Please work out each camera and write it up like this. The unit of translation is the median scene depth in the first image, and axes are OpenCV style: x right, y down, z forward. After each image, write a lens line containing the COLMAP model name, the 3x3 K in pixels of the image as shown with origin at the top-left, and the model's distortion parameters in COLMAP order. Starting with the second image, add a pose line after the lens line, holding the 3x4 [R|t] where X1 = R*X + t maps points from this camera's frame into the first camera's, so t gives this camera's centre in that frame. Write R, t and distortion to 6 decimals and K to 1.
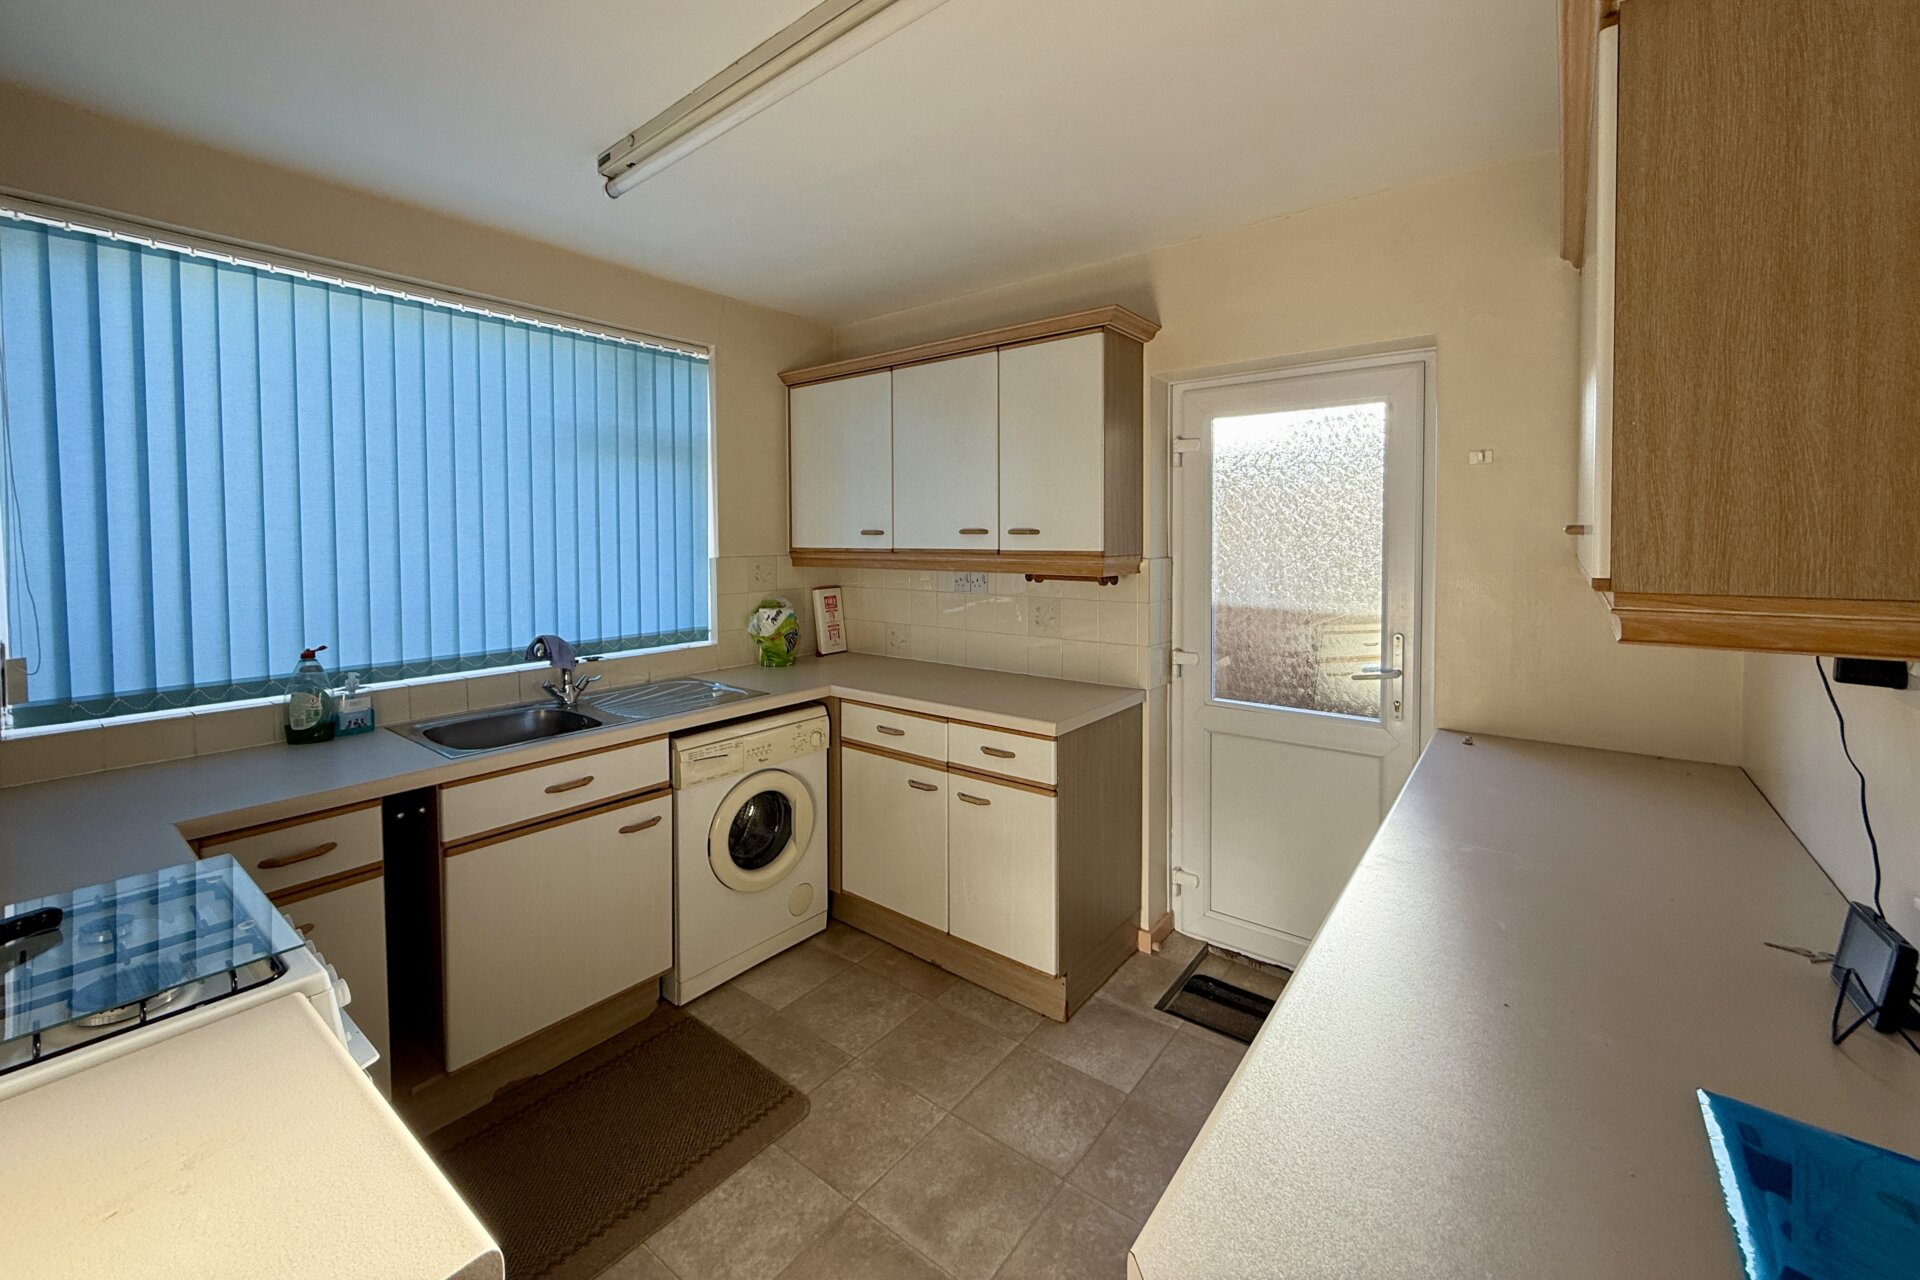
lens RADIAL K [[757.3, 0, 956.5], [0, 757.3, 556.7], [0, 0, 1]] dist [0.000748, 0.000134]
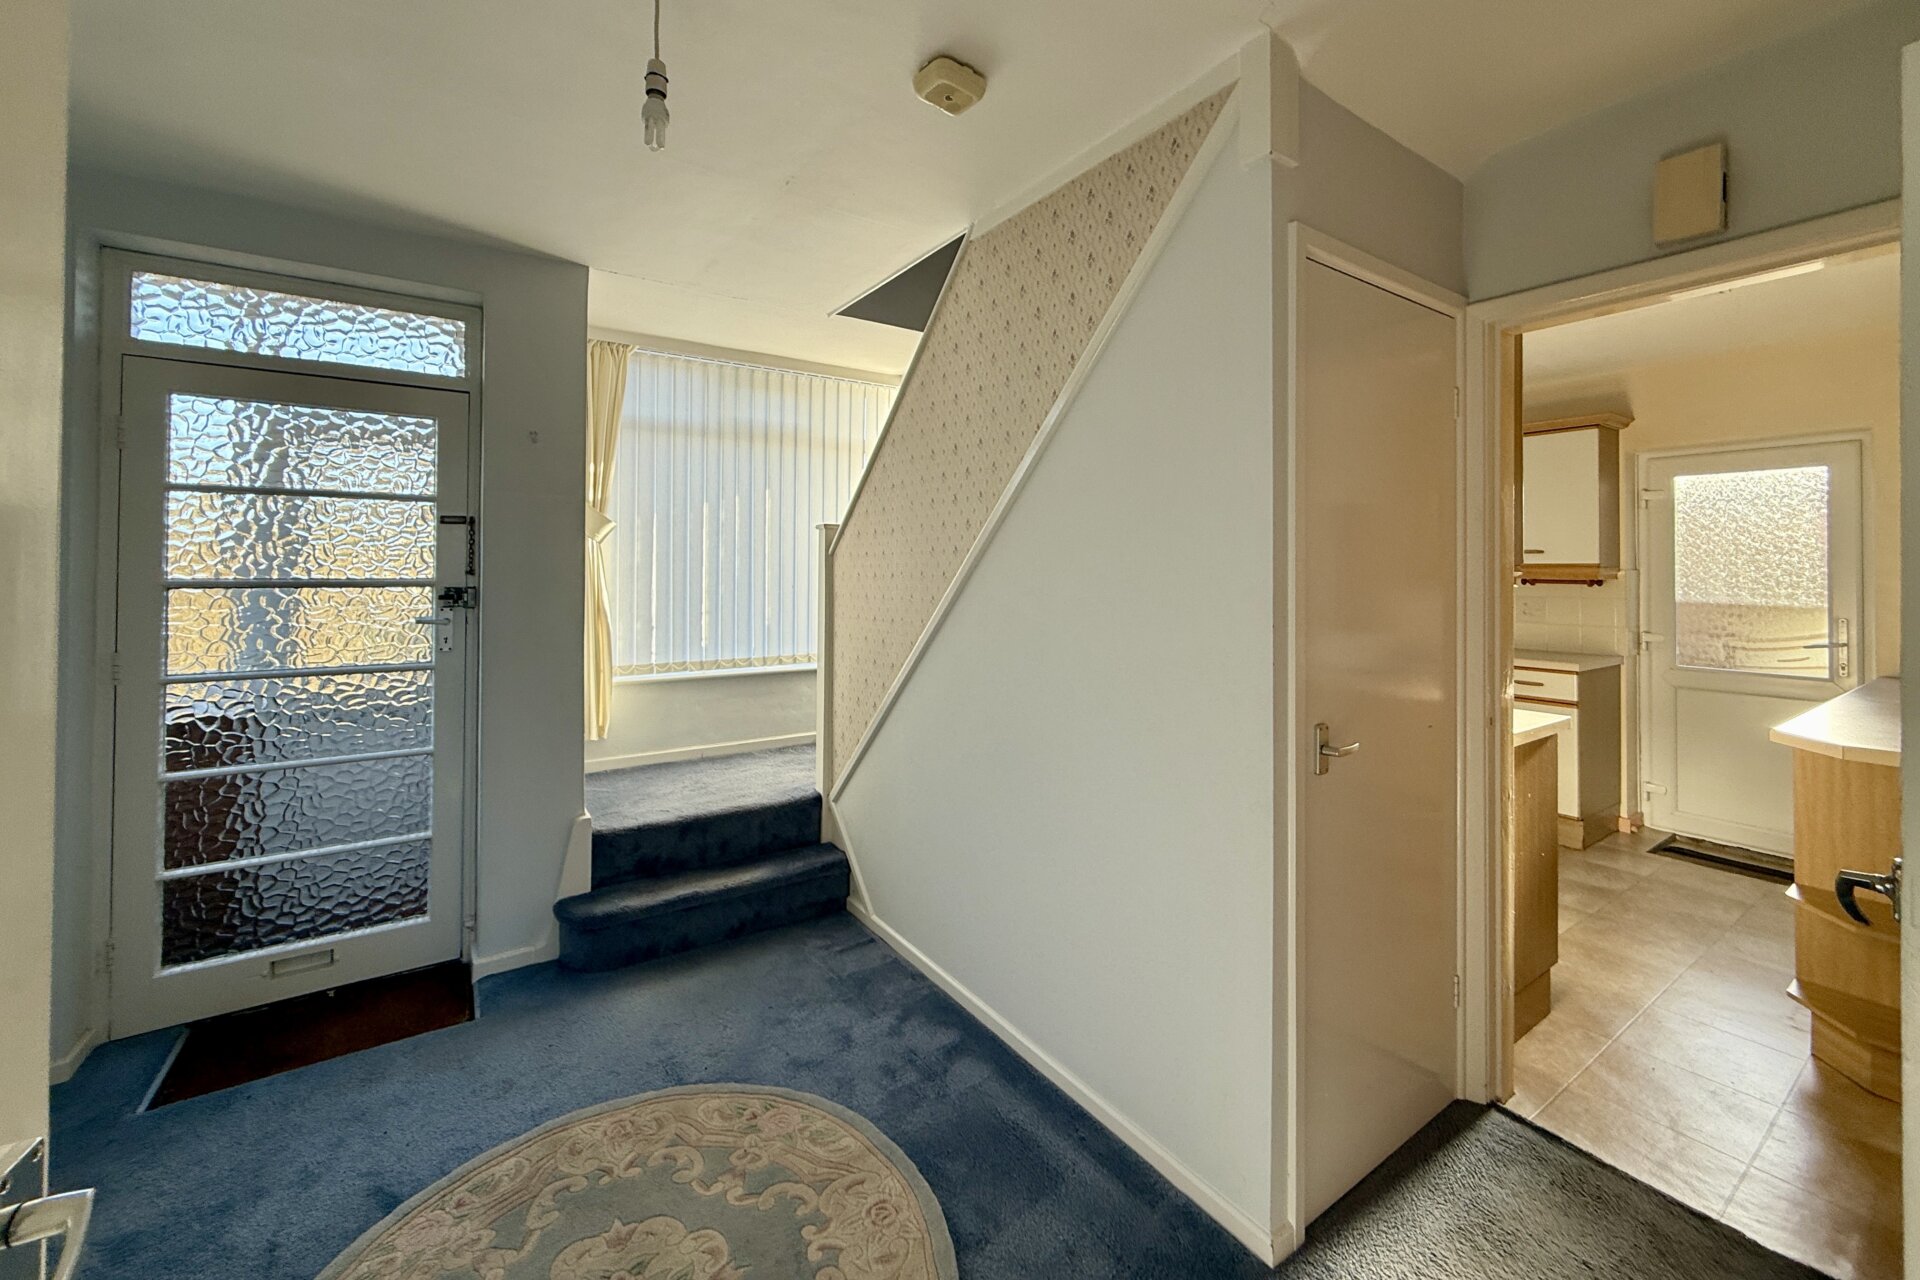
lens RADIAL K [[757.3, 0, 956.5], [0, 757.3, 556.7], [0, 0, 1]] dist [0.000748, 0.000134]
pose [[0.950258, 0.003377, -0.311447, -0.583797], [-0.015694, 0.999190, -0.037053, 0.057618], [0.311069, 0.040098, 0.949541, -0.922507]]
